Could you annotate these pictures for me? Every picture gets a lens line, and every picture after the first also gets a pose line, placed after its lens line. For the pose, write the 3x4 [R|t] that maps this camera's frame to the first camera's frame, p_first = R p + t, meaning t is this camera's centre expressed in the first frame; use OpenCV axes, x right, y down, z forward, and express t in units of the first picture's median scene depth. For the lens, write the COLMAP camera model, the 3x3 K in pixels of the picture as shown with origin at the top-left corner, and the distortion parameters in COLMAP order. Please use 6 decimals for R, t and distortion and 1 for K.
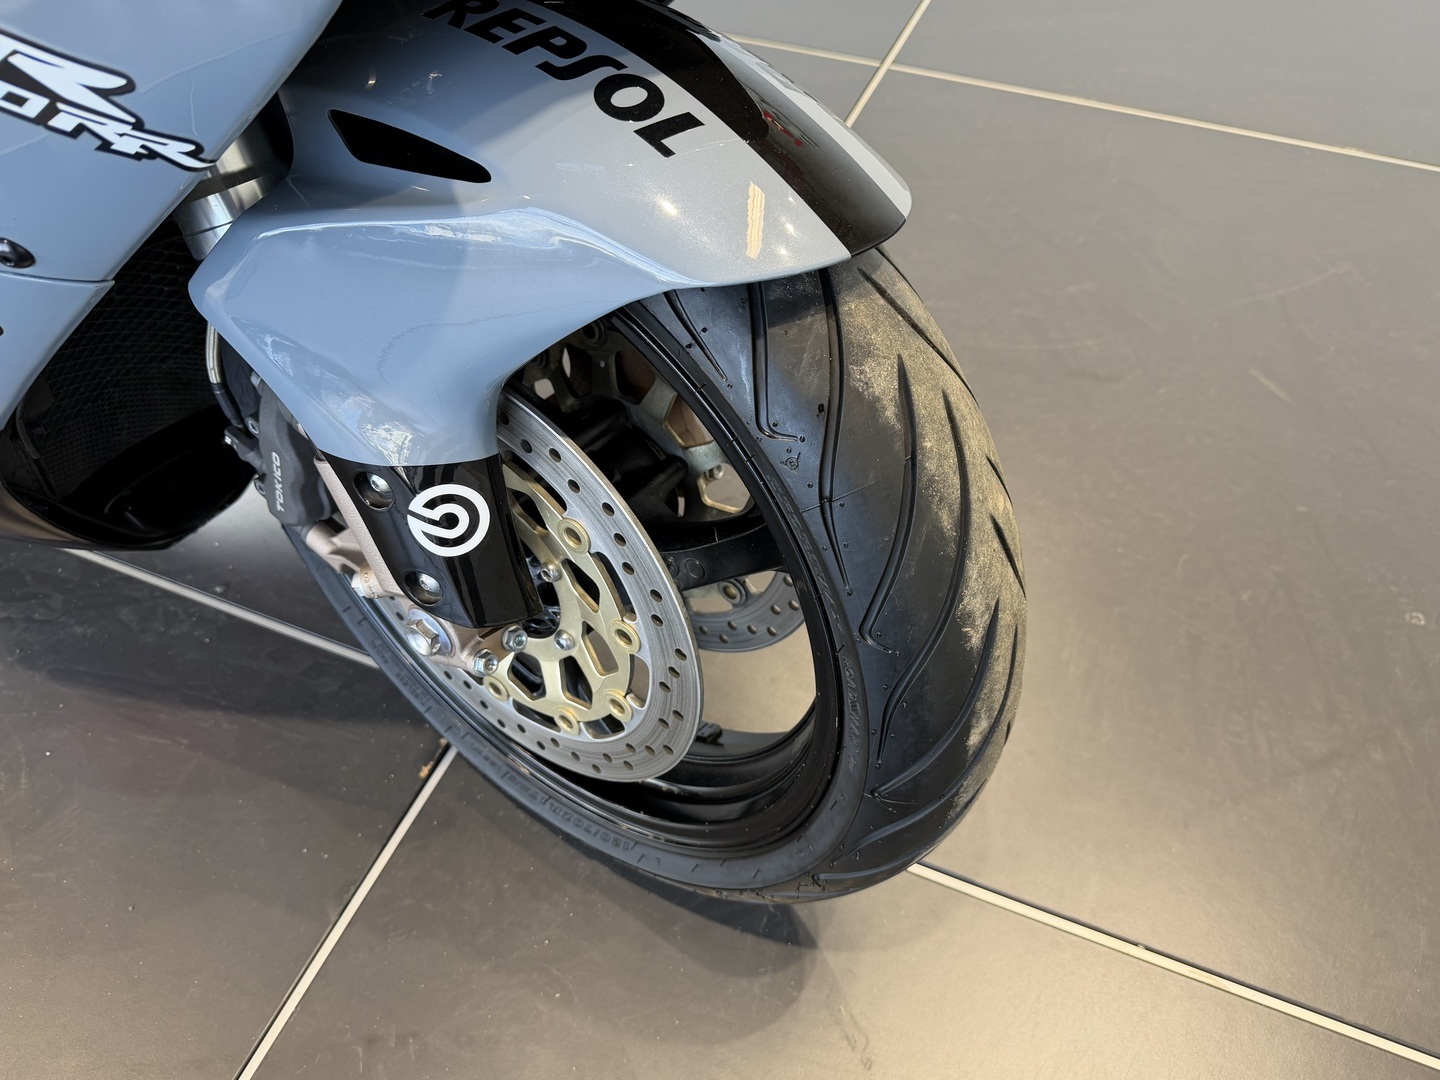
lens RADIAL K [[1082.5, 0, 720.0], [0, 1082.5, 540.0], [0, 0, 1]] dist [0.011346, 0.003578]
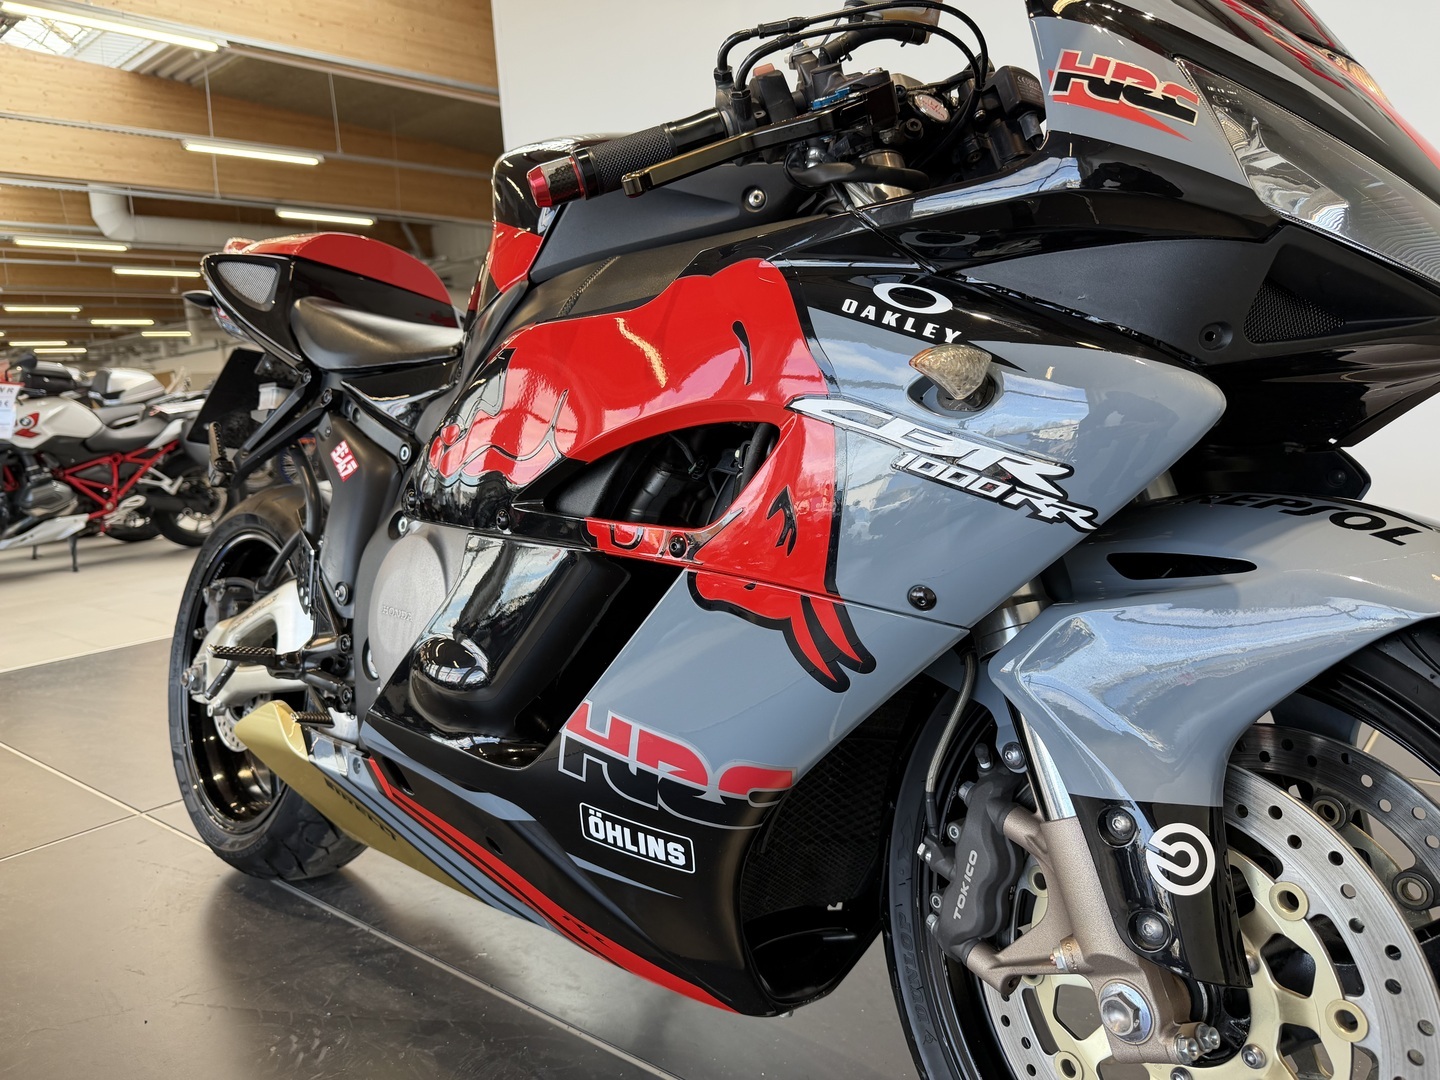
lens RADIAL K [[1082.5, 0, 720.0], [0, 1082.5, 540.0], [0, 0, 1]] dist [0.011346, 0.003578]
pose [[0.966447, 0.003647, -0.256839, -0.436772], [-0.180531, 0.720936, -0.669074, 0.612406], [0.182725, 0.692992, 0.697405, -0.143897]]
